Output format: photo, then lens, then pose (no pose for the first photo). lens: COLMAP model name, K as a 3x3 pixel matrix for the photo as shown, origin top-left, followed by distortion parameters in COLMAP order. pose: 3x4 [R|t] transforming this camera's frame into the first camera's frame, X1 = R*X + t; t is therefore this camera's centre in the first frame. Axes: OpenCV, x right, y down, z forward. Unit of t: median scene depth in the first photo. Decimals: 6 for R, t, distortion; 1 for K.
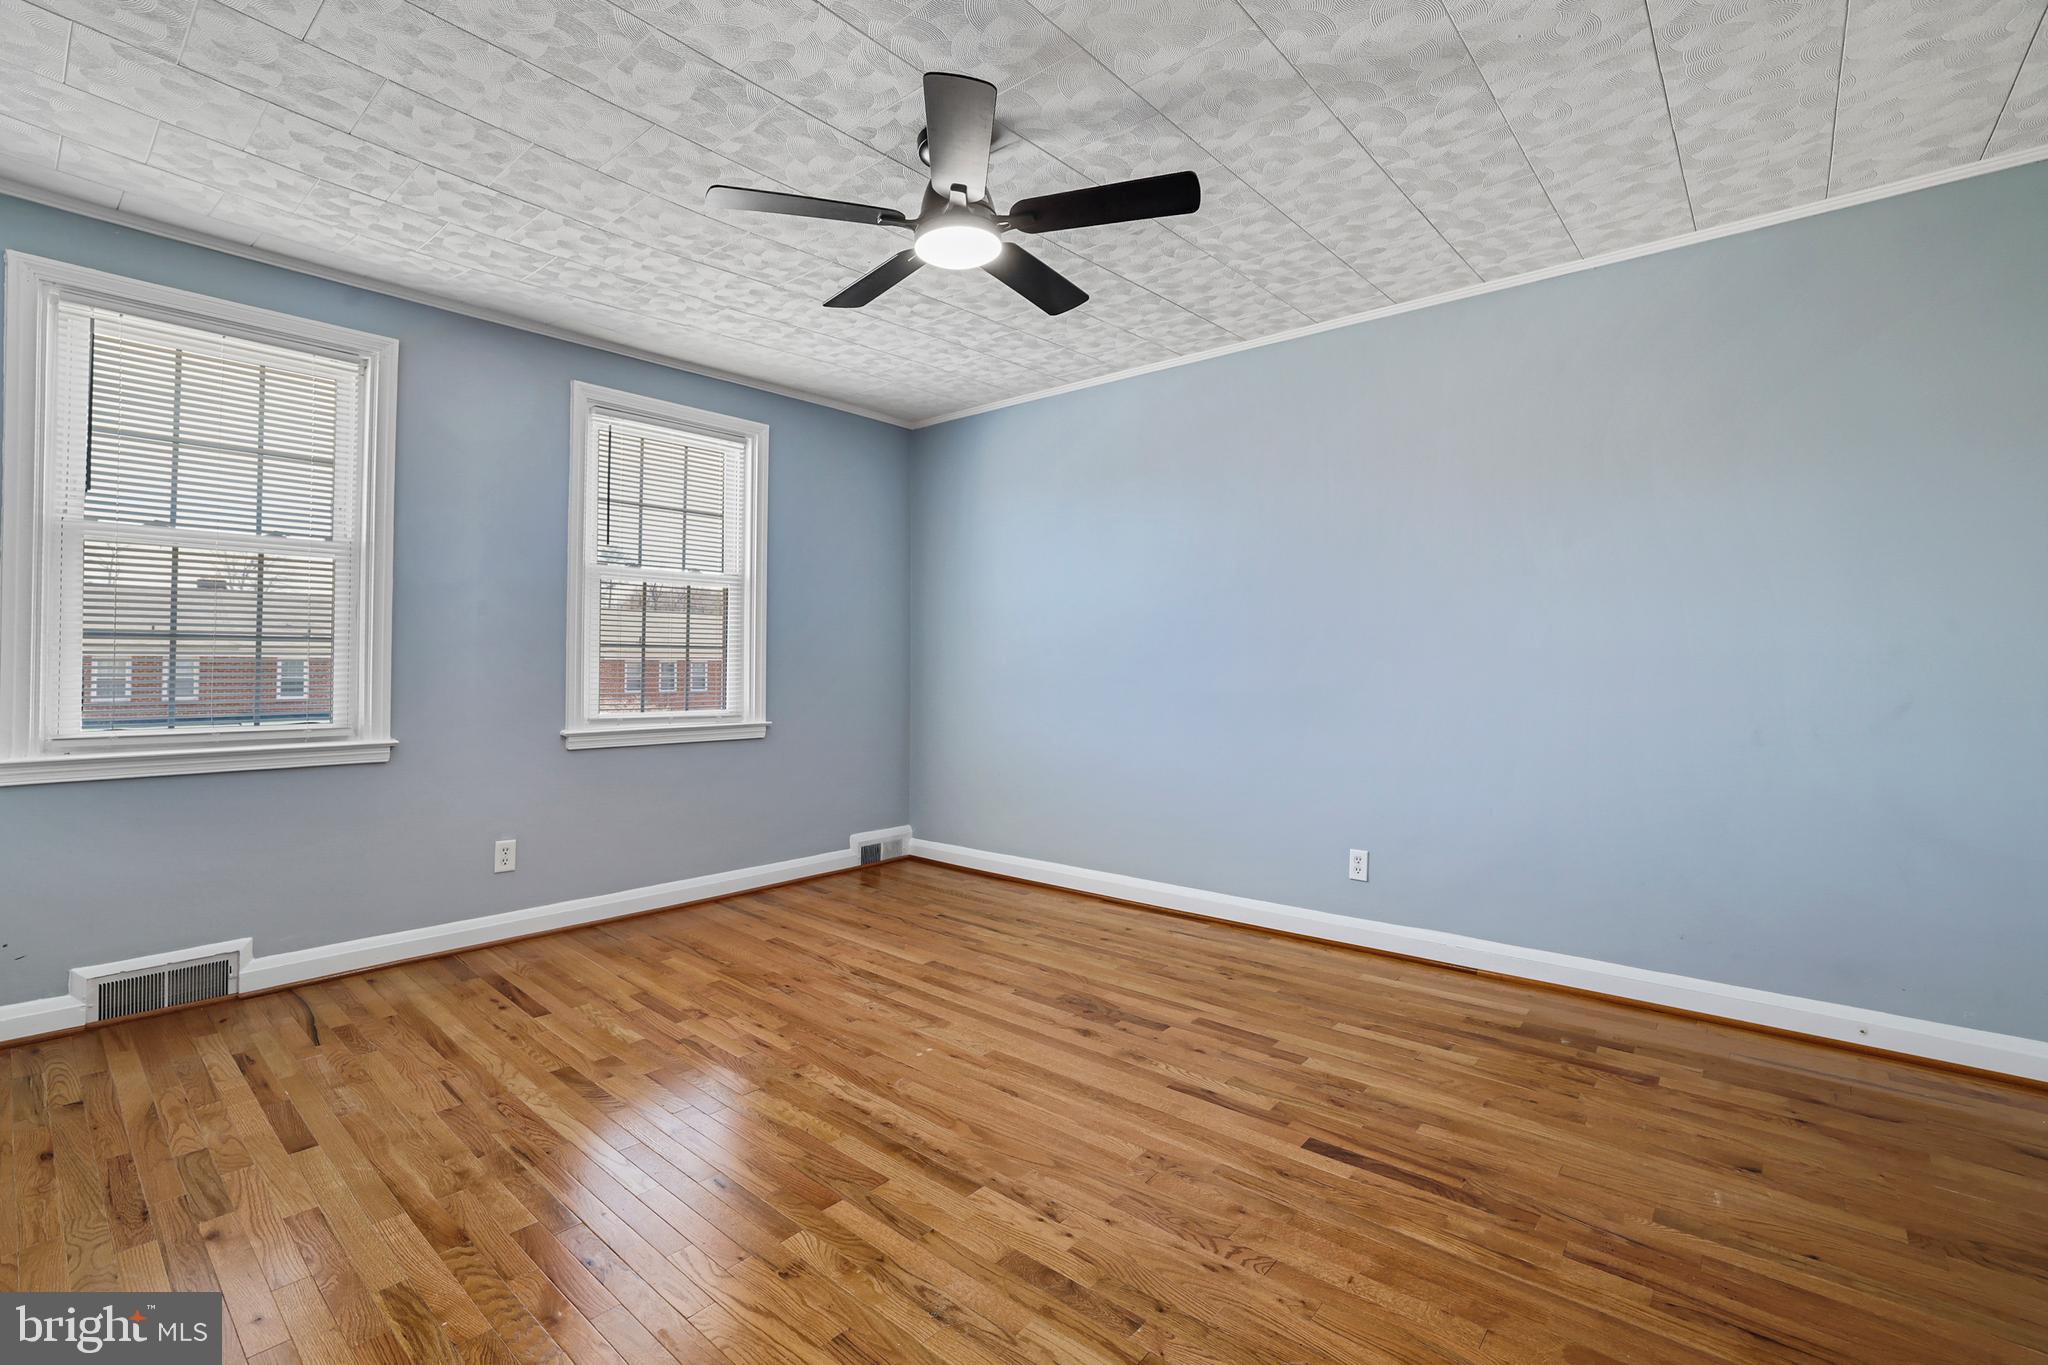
lens RADIAL K [[913.4, 0, 1009.6], [0, 913.4, 673.8], [0, 0, 1]] dist [-0.043761, 0.015419]
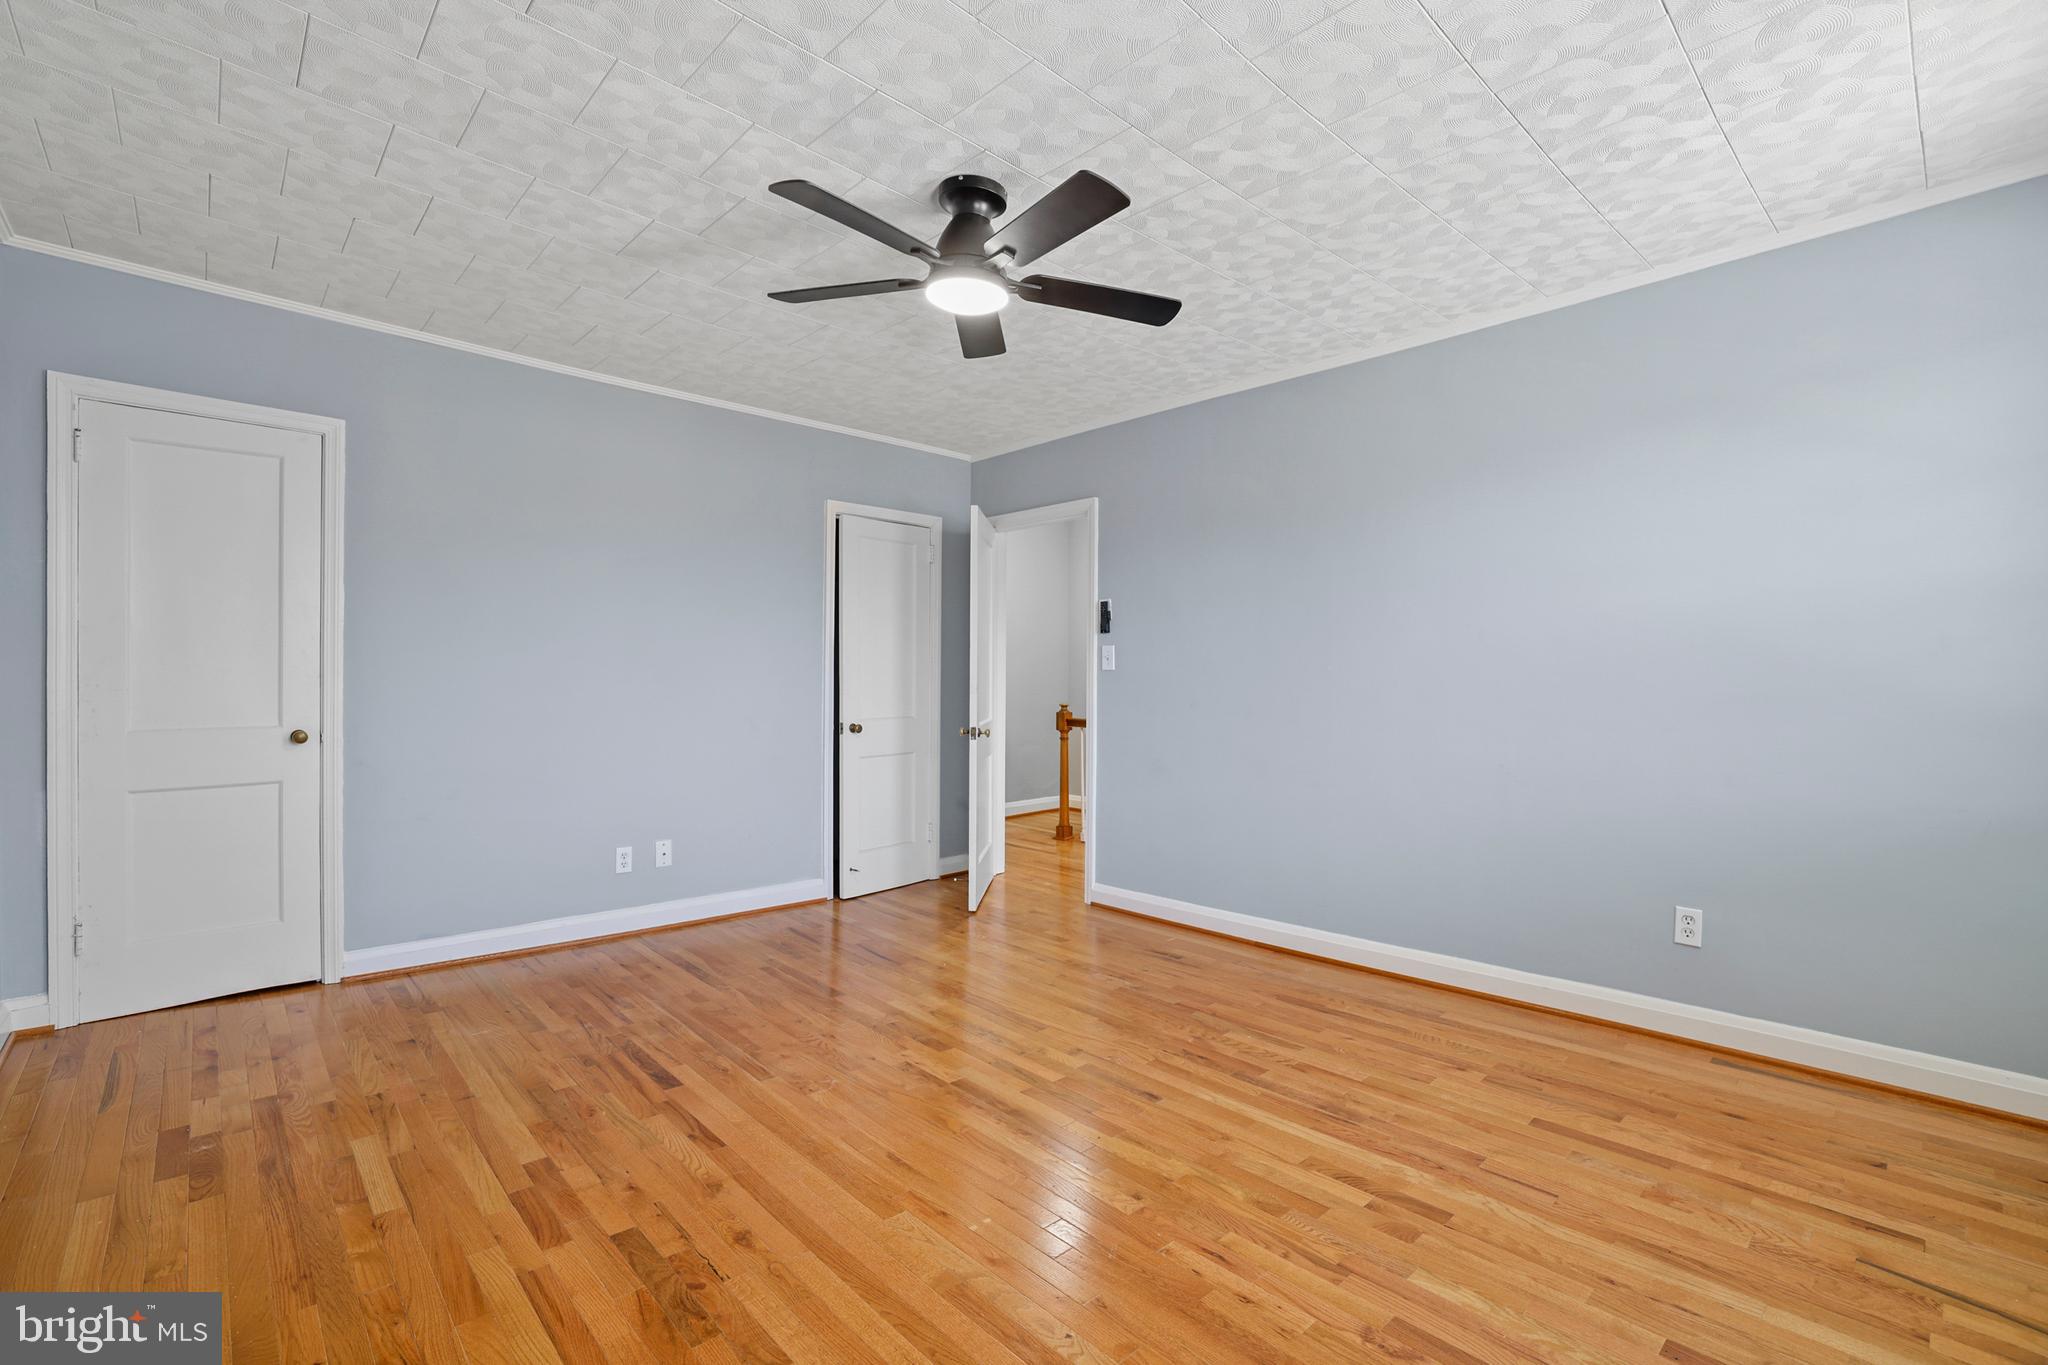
lens RADIAL K [[913.4, 0, 1009.6], [0, 913.4, 673.8], [0, 0, 1]] dist [-0.043761, 0.015419]
pose [[-0.993264, -0.009598, 0.115476, -0.227036], [-0.008447, 0.999910, 0.010455, -0.040085], [-0.115566, 0.009409, -0.993255, 1.975205]]
